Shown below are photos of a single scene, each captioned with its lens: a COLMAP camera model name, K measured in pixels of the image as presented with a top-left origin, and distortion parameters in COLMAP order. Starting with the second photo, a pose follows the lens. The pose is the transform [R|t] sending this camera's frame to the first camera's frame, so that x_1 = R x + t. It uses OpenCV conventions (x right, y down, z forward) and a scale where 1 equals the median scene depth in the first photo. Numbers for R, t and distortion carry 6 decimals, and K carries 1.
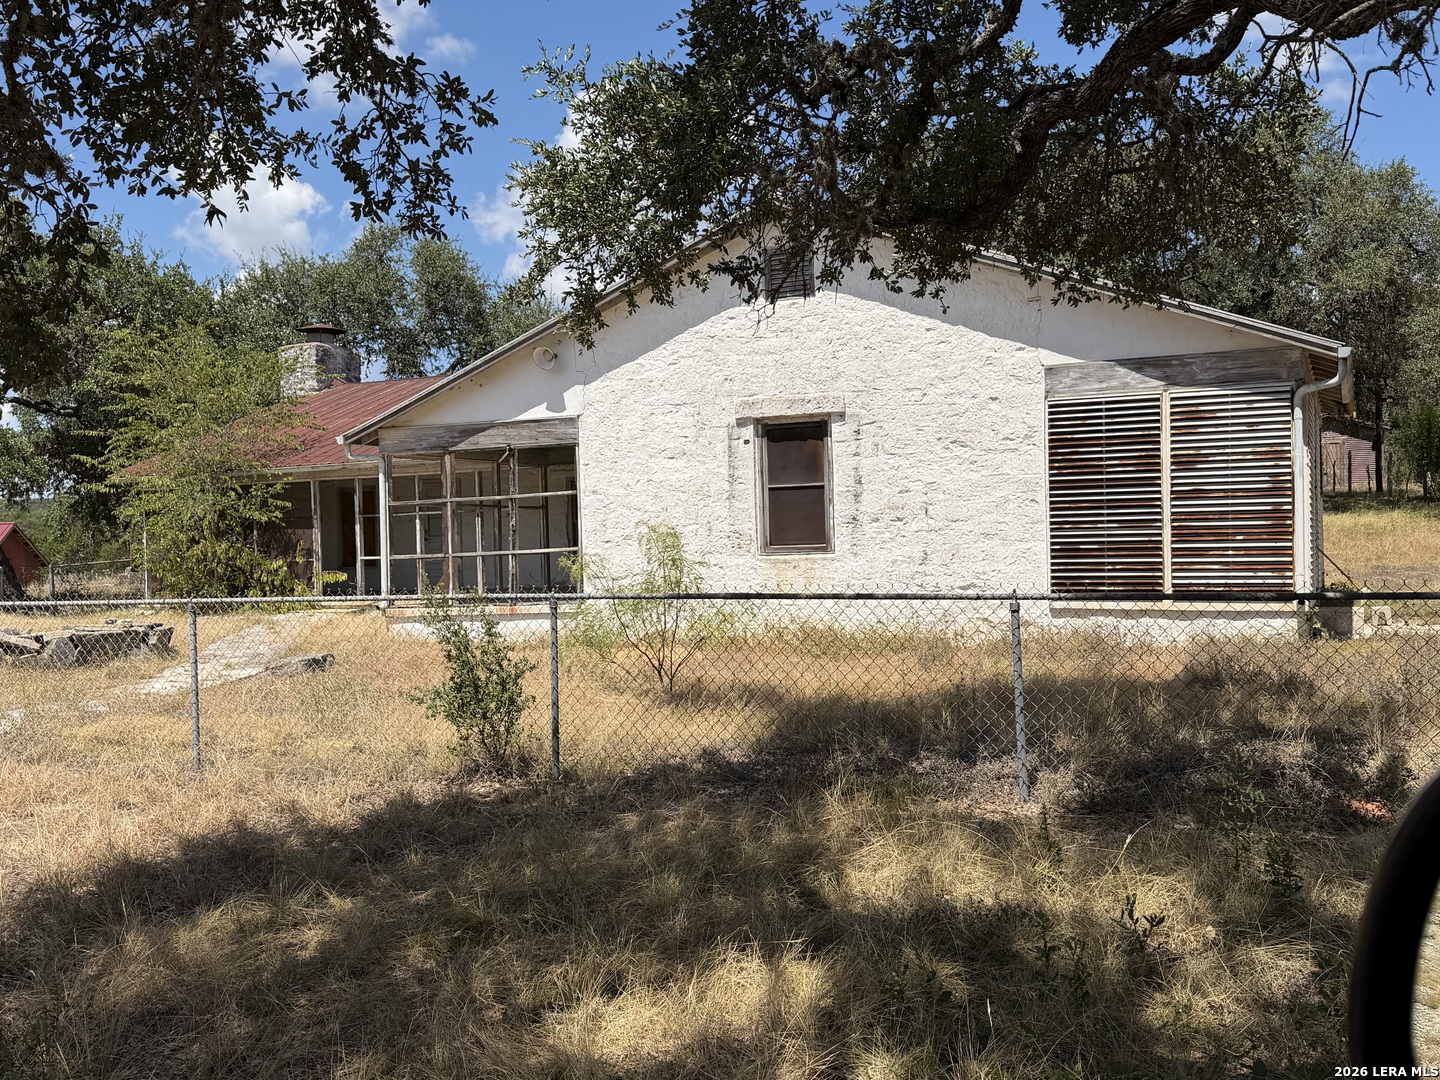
lens RADIAL K [[1440.2, 0, 720.1], [0, 1440.2, 537.5], [0, 0, 1]] dist [0.029771, 0.000000]
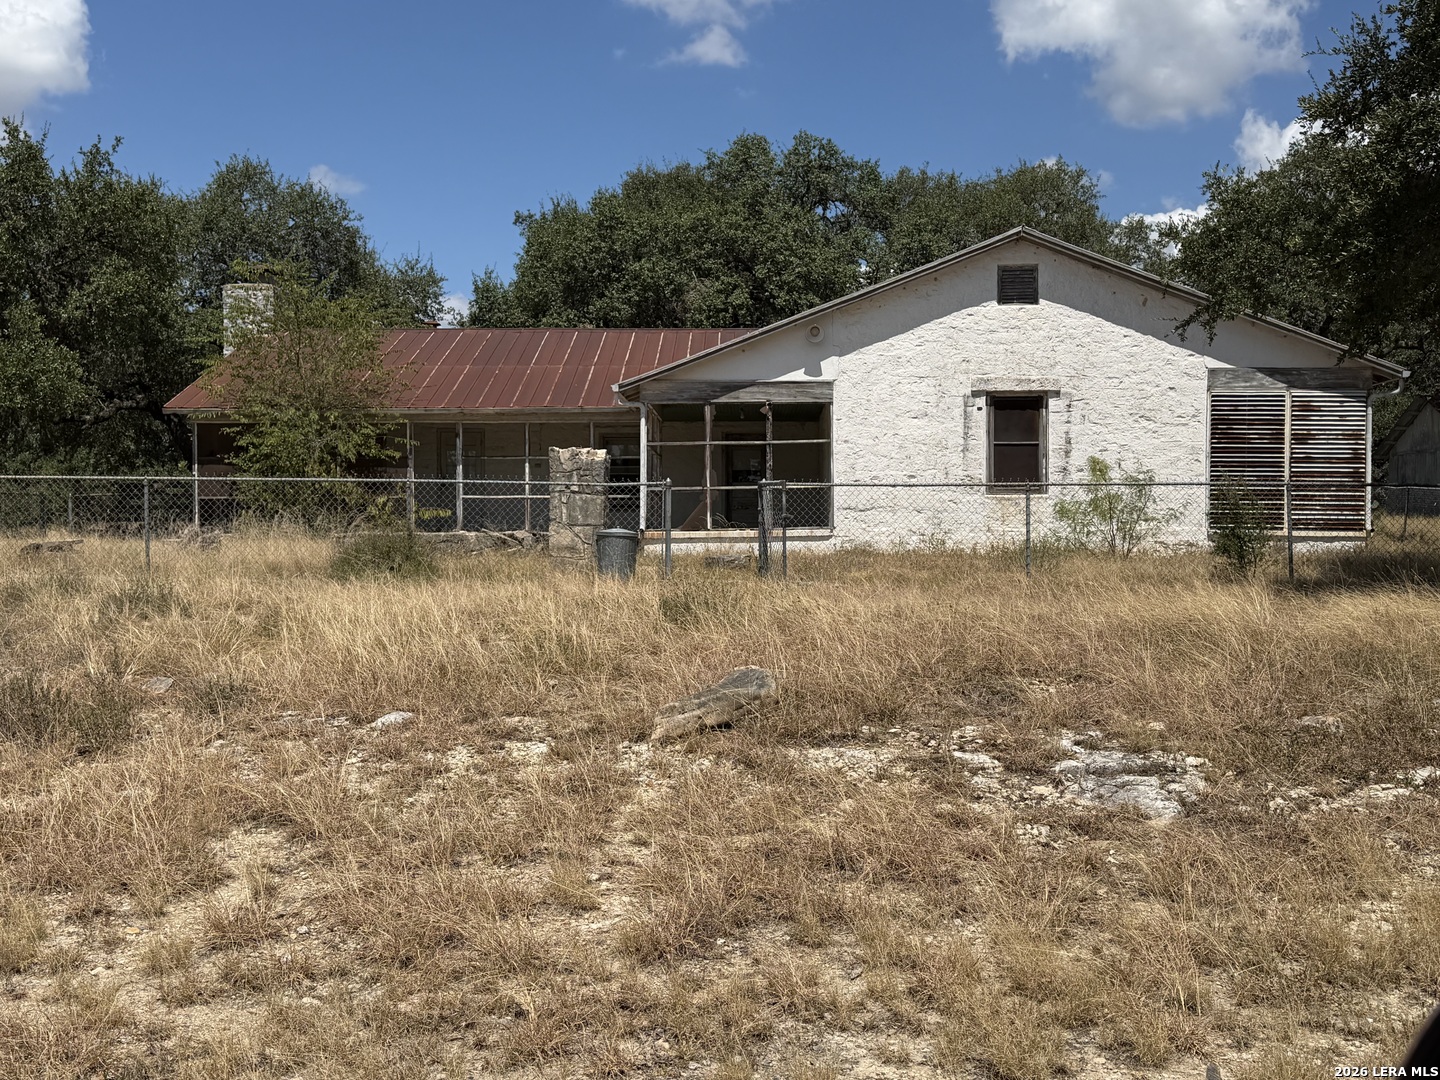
lens RADIAL K [[1585.0, 0, 719.4], [0, 1585.0, 541.1], [0, 0, 1]] dist [-0.030013, 0.000000]
pose [[0.920531, 0.022157, 0.390040, -0.789876], [-0.025230, 0.999678, 0.002759, 0.059367], [-0.389853, -0.012380, 0.920794, -0.261027]]
